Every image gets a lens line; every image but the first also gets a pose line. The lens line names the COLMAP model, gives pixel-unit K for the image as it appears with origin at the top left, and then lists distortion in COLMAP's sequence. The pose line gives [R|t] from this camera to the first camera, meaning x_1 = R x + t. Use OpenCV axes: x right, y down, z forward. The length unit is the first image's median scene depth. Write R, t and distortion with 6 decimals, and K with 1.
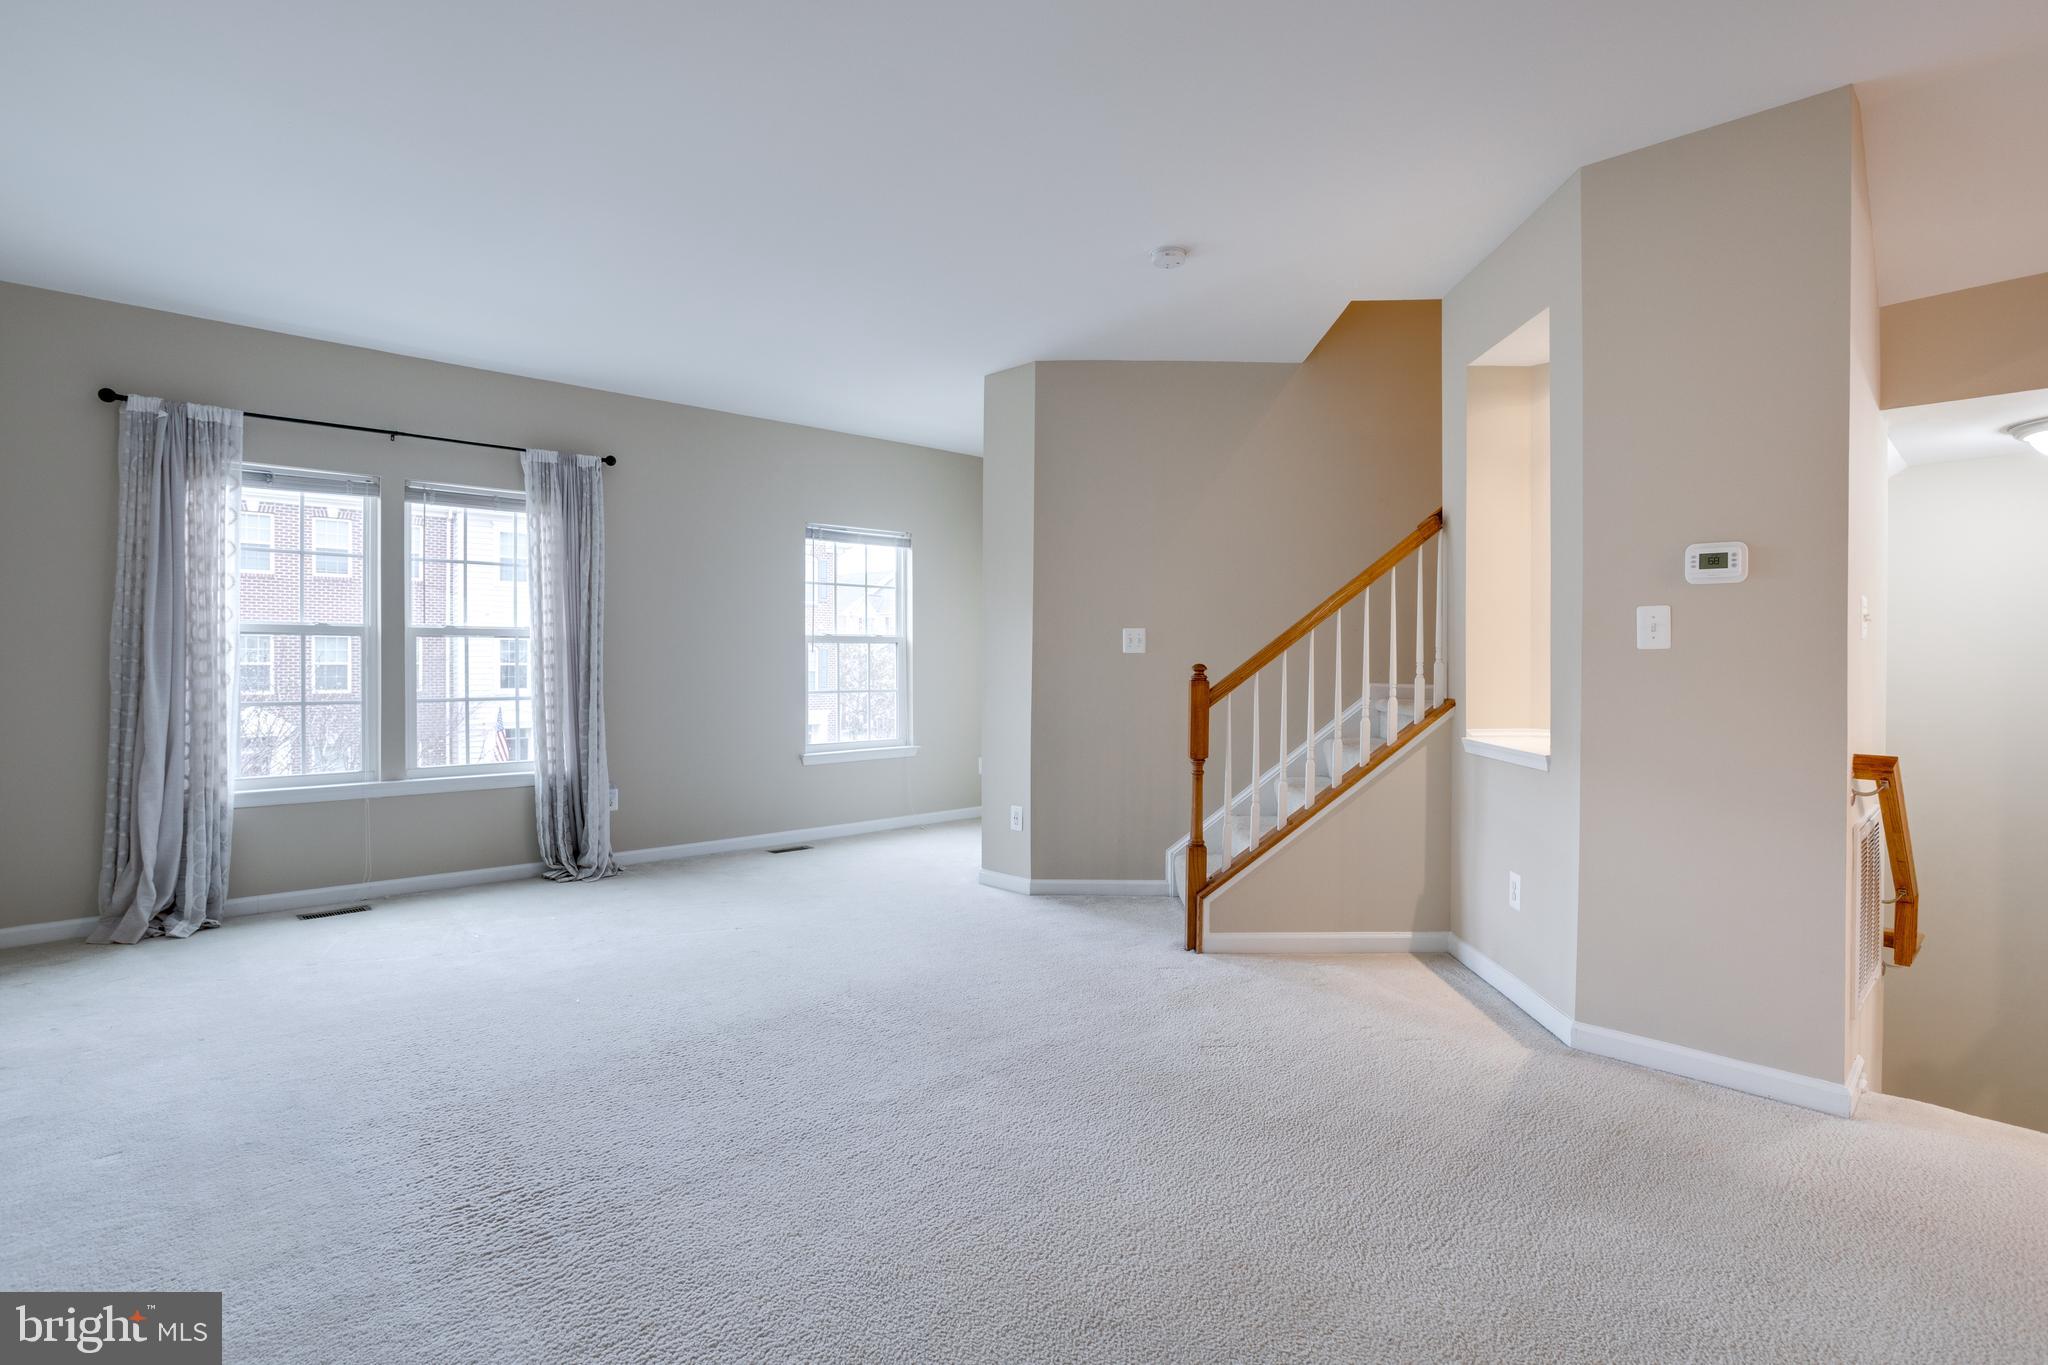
lens RADIAL K [[1019.7, 0, 1023.8], [0, 1019.7, 671.2], [0, 0, 1]] dist [-0.048346, 0.017222]
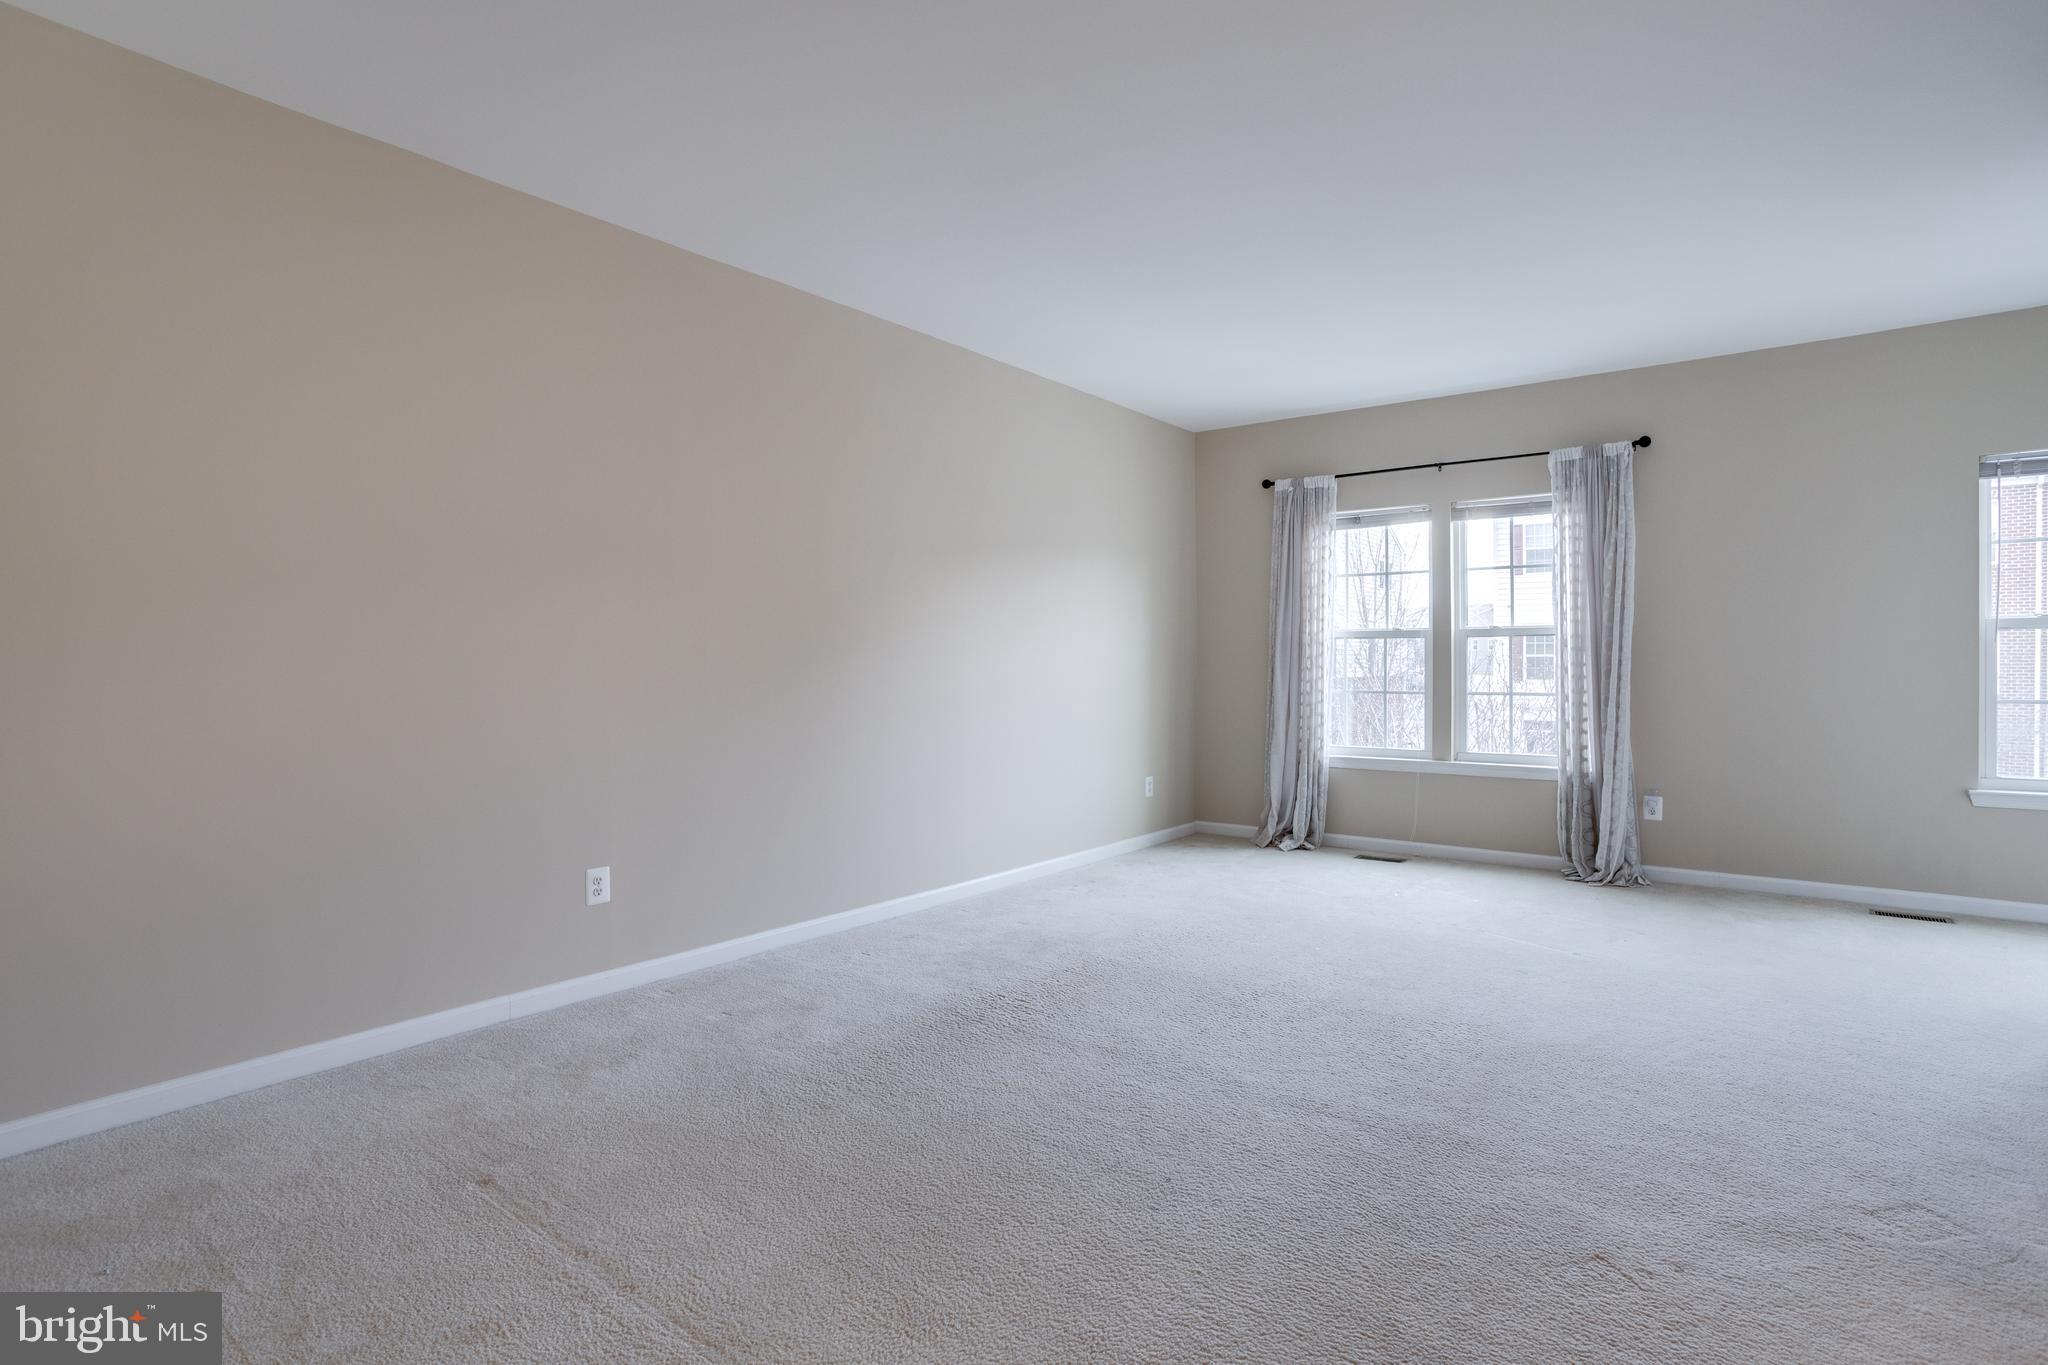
lens RADIAL K [[1019.7, 0, 1036.6], [0, 1019.7, 671.0], [0, 0, 1]] dist [-0.048346, 0.017222]
pose [[0.159048, 0.005136, -0.987258, 0.466852], [-0.004285, 0.999981, 0.004512, 0.000808], [0.987262, 0.003513, 0.159067, 0.344955]]
